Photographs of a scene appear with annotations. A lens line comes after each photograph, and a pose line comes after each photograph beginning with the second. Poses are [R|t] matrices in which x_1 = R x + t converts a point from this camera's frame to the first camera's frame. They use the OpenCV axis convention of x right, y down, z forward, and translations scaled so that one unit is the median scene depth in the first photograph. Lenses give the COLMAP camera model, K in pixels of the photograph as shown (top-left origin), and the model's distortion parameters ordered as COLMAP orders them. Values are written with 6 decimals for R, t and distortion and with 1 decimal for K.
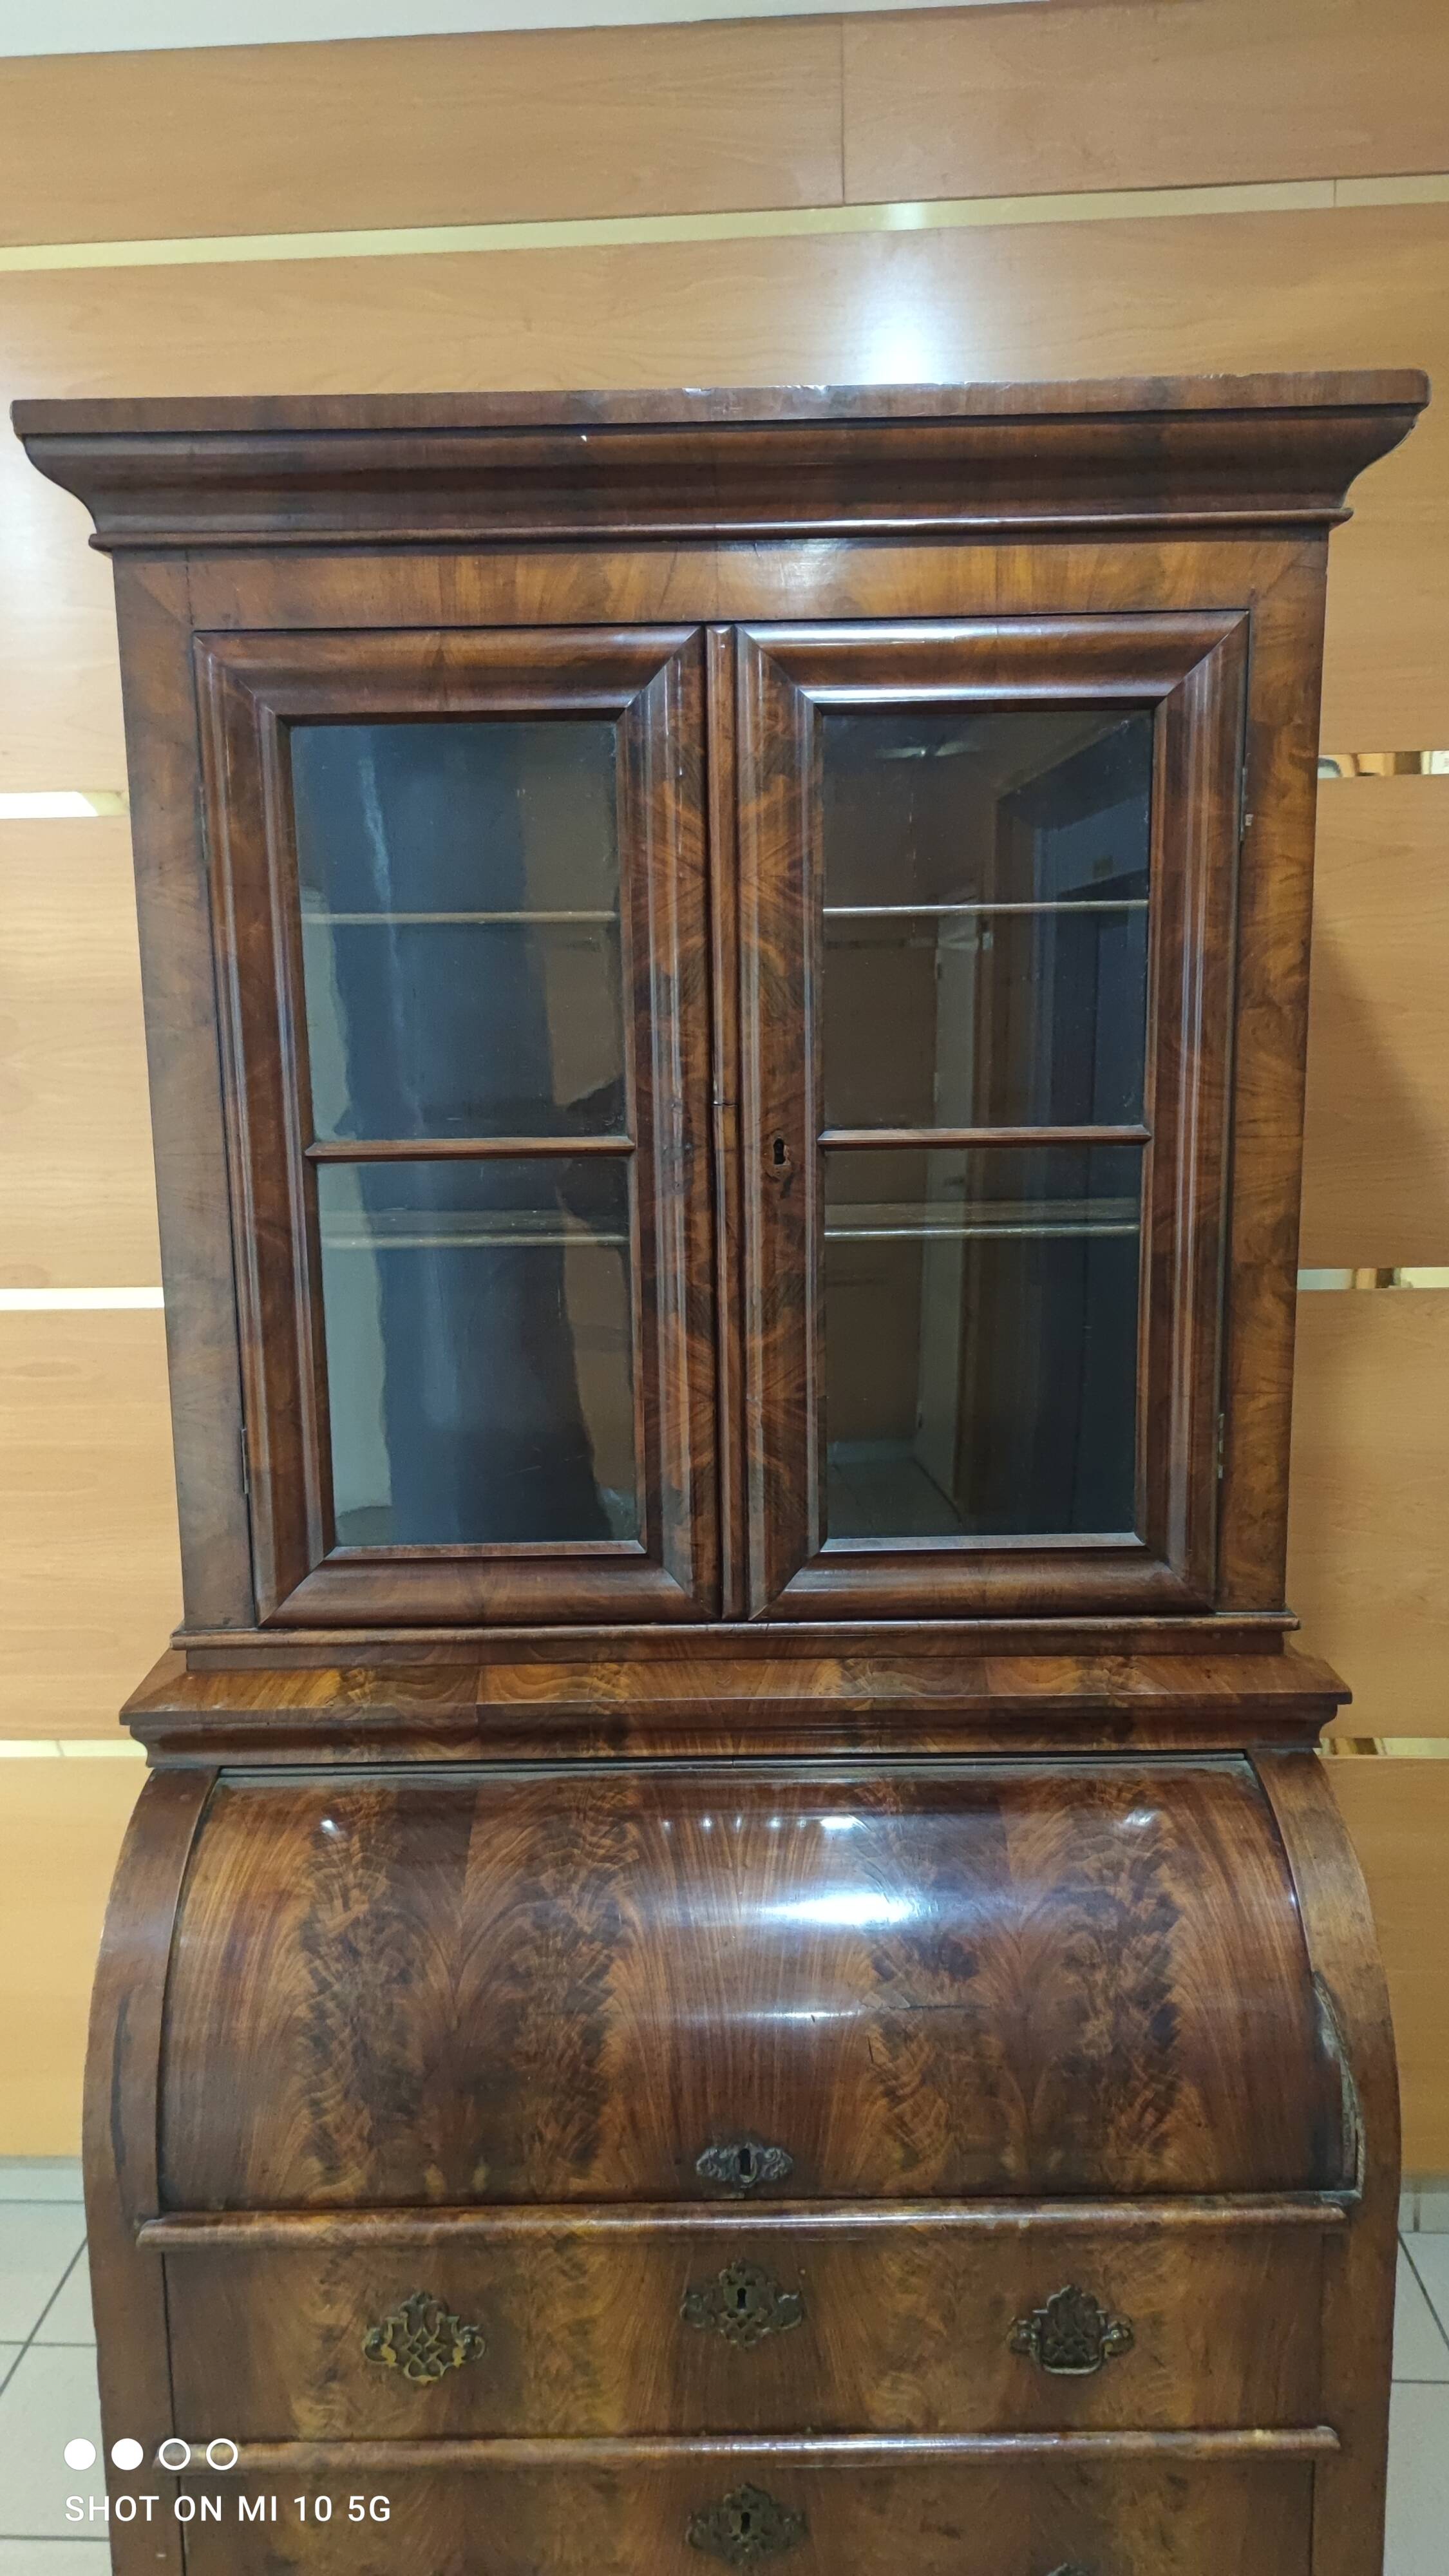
lens RADIAL K [[1876.6, 0, 704.0], [0, 1876.6, 1286.8], [0, 0, 1]] dist [0.053677, -0.053696]
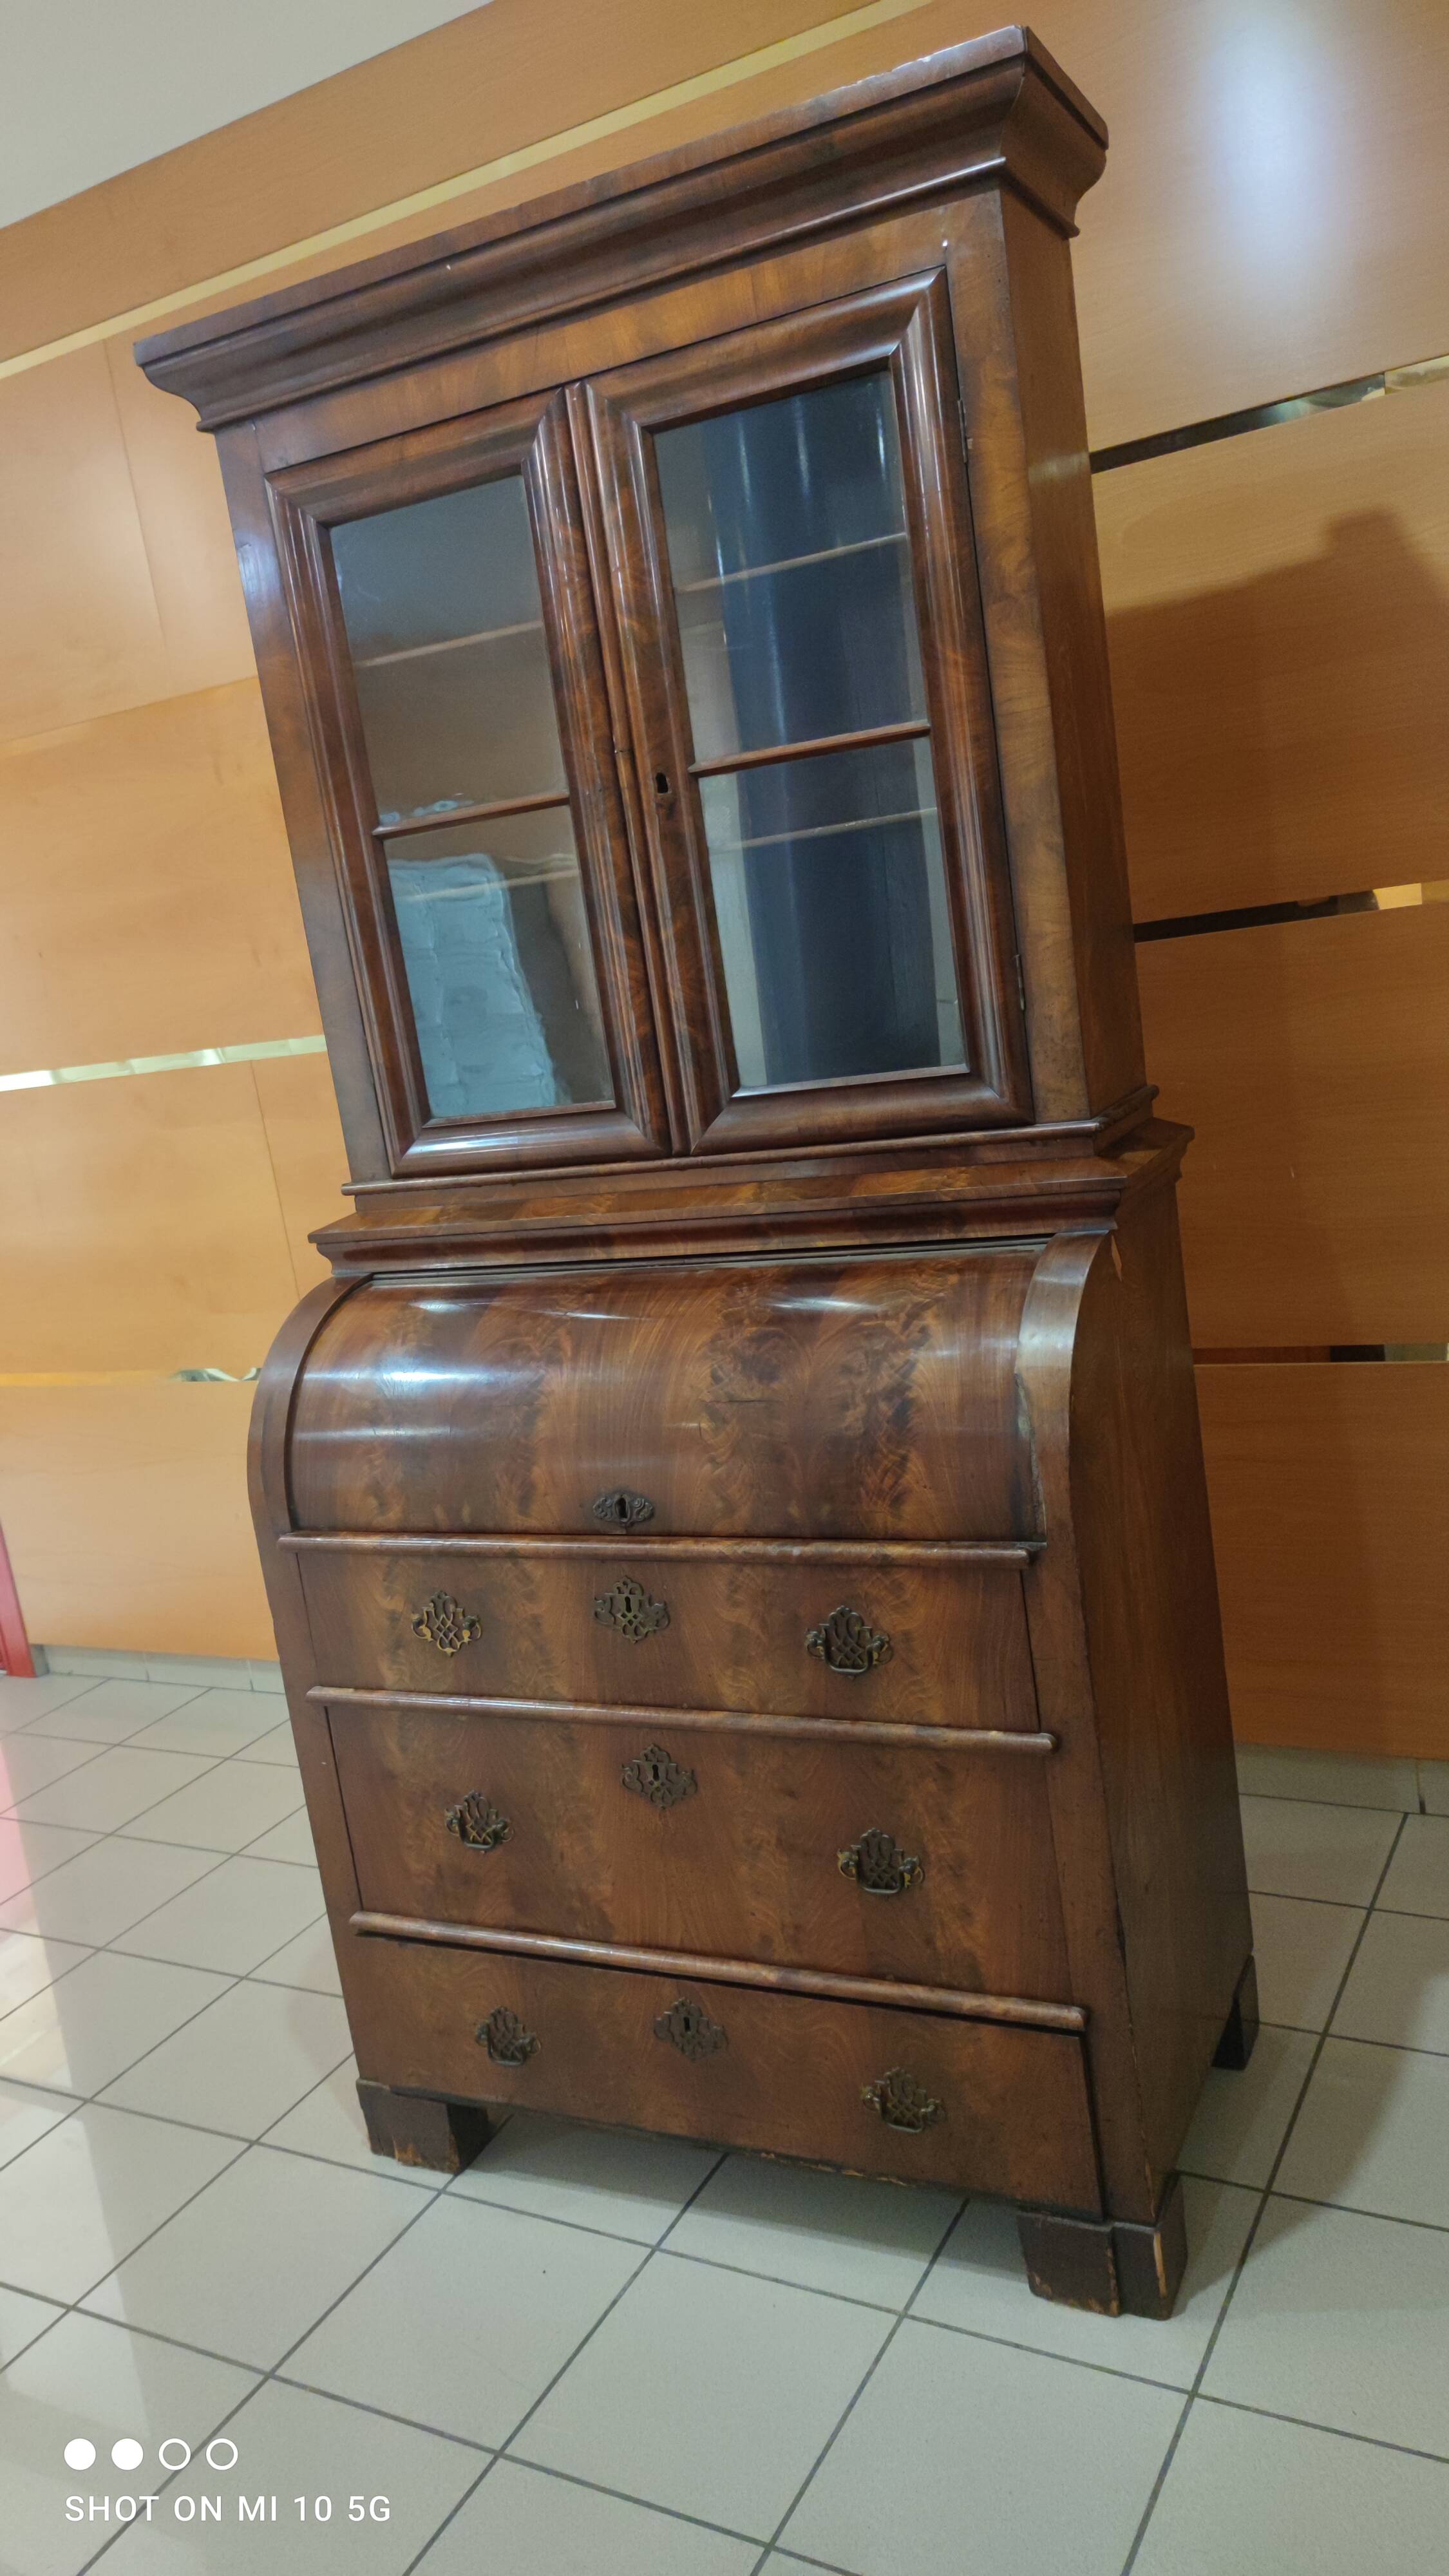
lens RADIAL K [[1874.1, 0, 713.0], [0, 1874.1, 1291.3], [0, 0, 1]] dist [0.067014, -0.077914]
pose [[0.893394, -0.024385, -0.448612, 0.680805], [0.050913, 0.997589, 0.047165, 0.230981], [0.446380, -0.064977, 0.892481, -0.190887]]
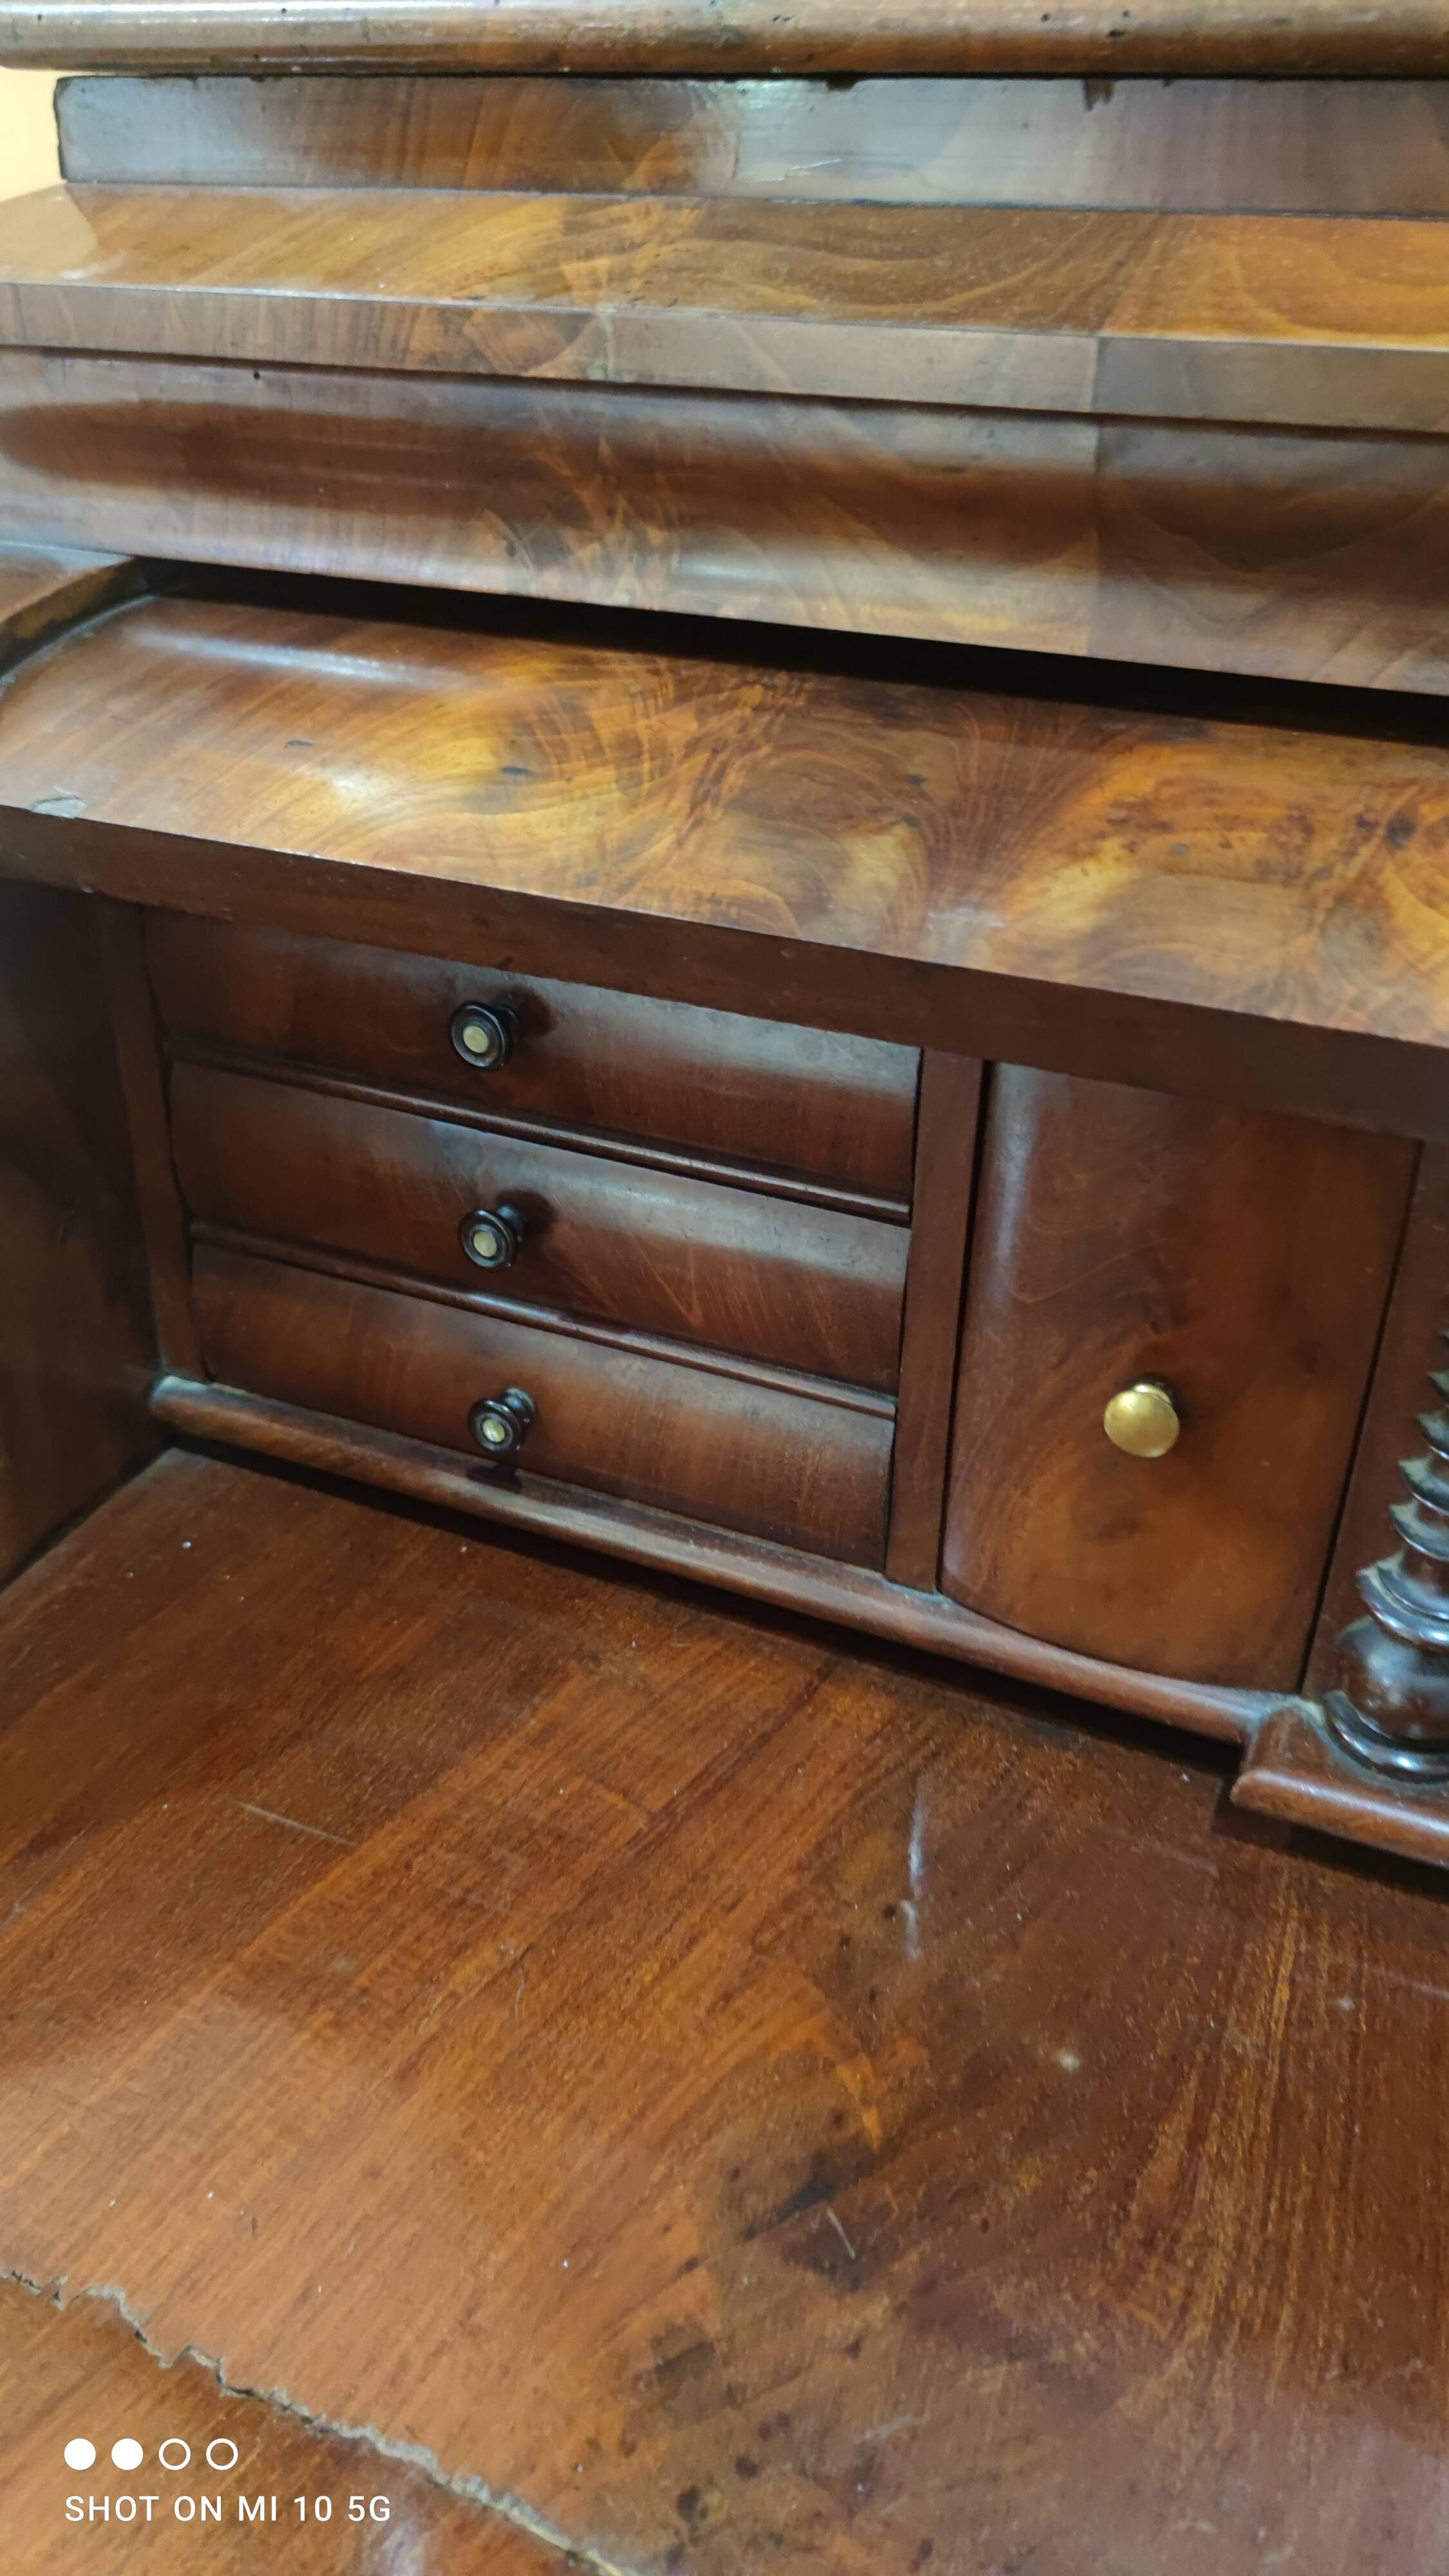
lens RADIAL K [[1919.1, 0, 704.4], [0, 1919.1, 1279.0], [0, 0, 1]] dist [0.010175, -0.000333]
pose [[0.910601, 0.233267, -0.341163, -0.070599], [-0.092816, 0.919827, 0.381187, 0.256113], [0.402729, -0.315444, 0.859246, 0.827556]]
